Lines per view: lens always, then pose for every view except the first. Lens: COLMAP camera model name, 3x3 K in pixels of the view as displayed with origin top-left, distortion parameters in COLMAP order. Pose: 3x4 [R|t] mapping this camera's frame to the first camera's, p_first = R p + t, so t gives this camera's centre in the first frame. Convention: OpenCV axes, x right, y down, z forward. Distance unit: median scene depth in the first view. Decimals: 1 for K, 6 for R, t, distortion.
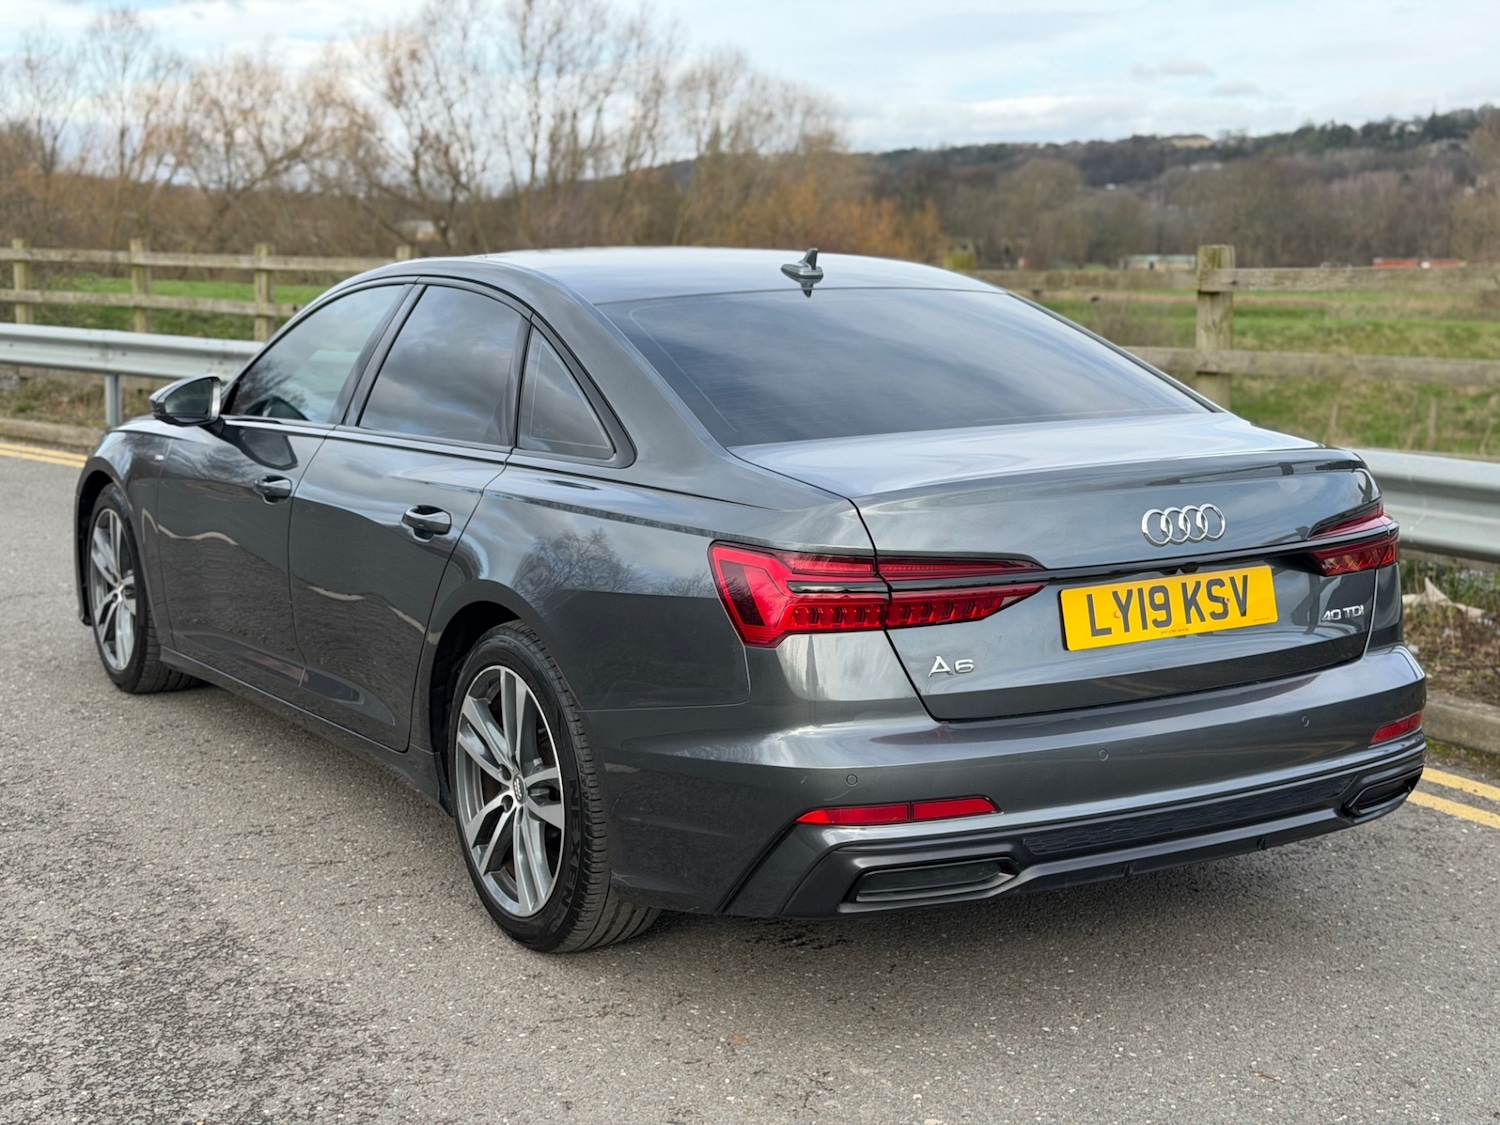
lens RADIAL K [[2102.9, 0, 746.9], [0, 2102.9, 570.6], [0, 0, 1]] dist [0.124416, 0.000000]
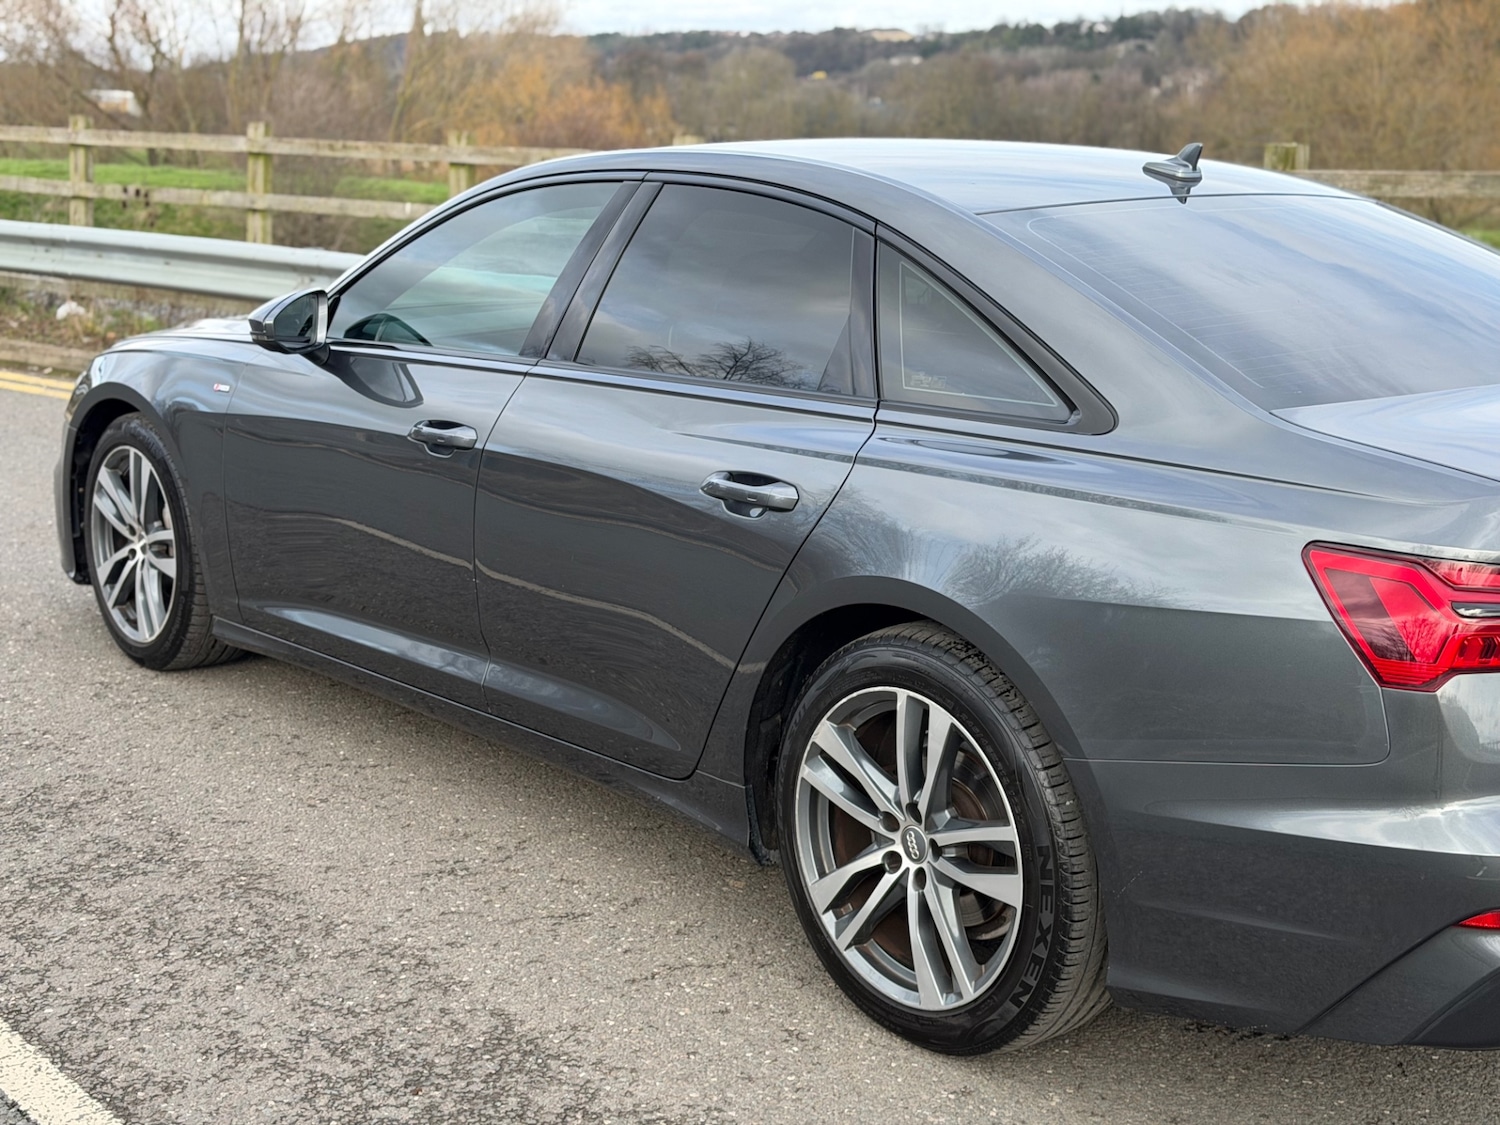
lens RADIAL K [[2102.9, 0, 724.3], [0, 2102.9, 556.1], [0, 0, 1]] dist [0.124416, 0.000000]
pose [[0.991367, -0.004677, 0.131030, -0.250326], [-0.001304, 0.998962, 0.045524, -0.033759], [-0.131107, -0.045302, 0.990333, 0.221713]]
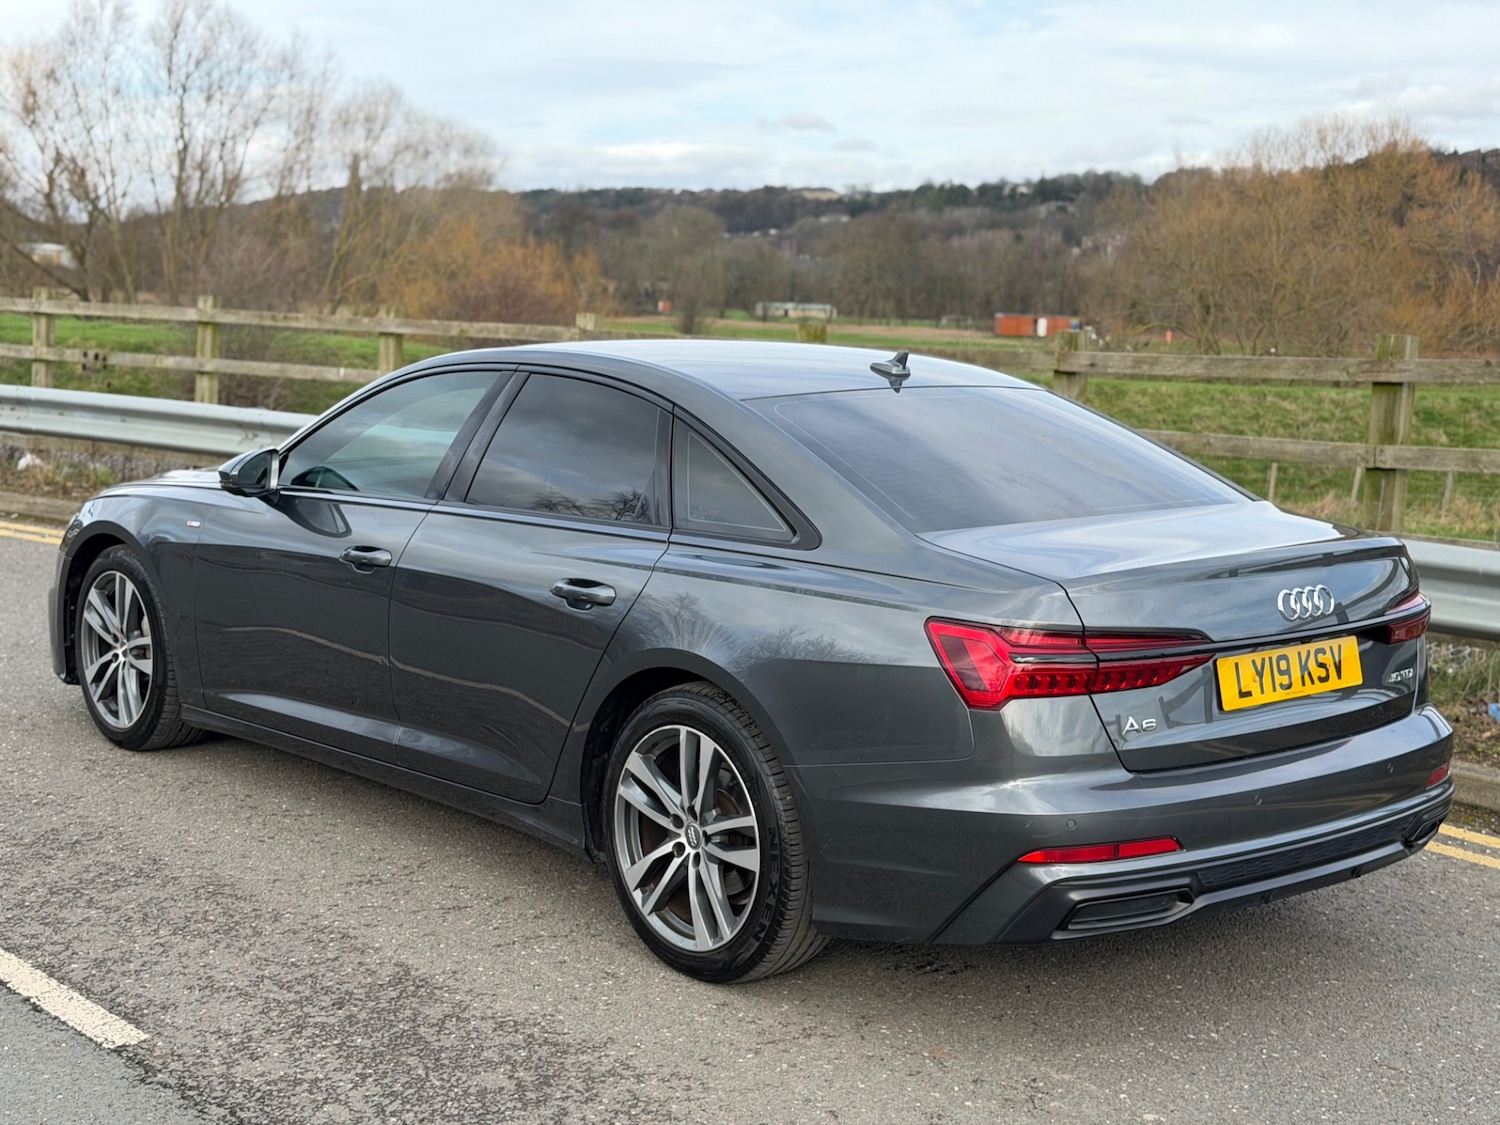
lens RADIAL K [[2102.9, 0, 747.4], [0, 2102.9, 561.3], [0, 0, 1]] dist [0.124416, 0.000000]
pose [[0.984968, 0.003755, 0.172695, -0.244934], [0.000115, 0.999749, -0.022396, -0.014812], [-0.172736, 0.022079, 0.984721, -0.091842]]
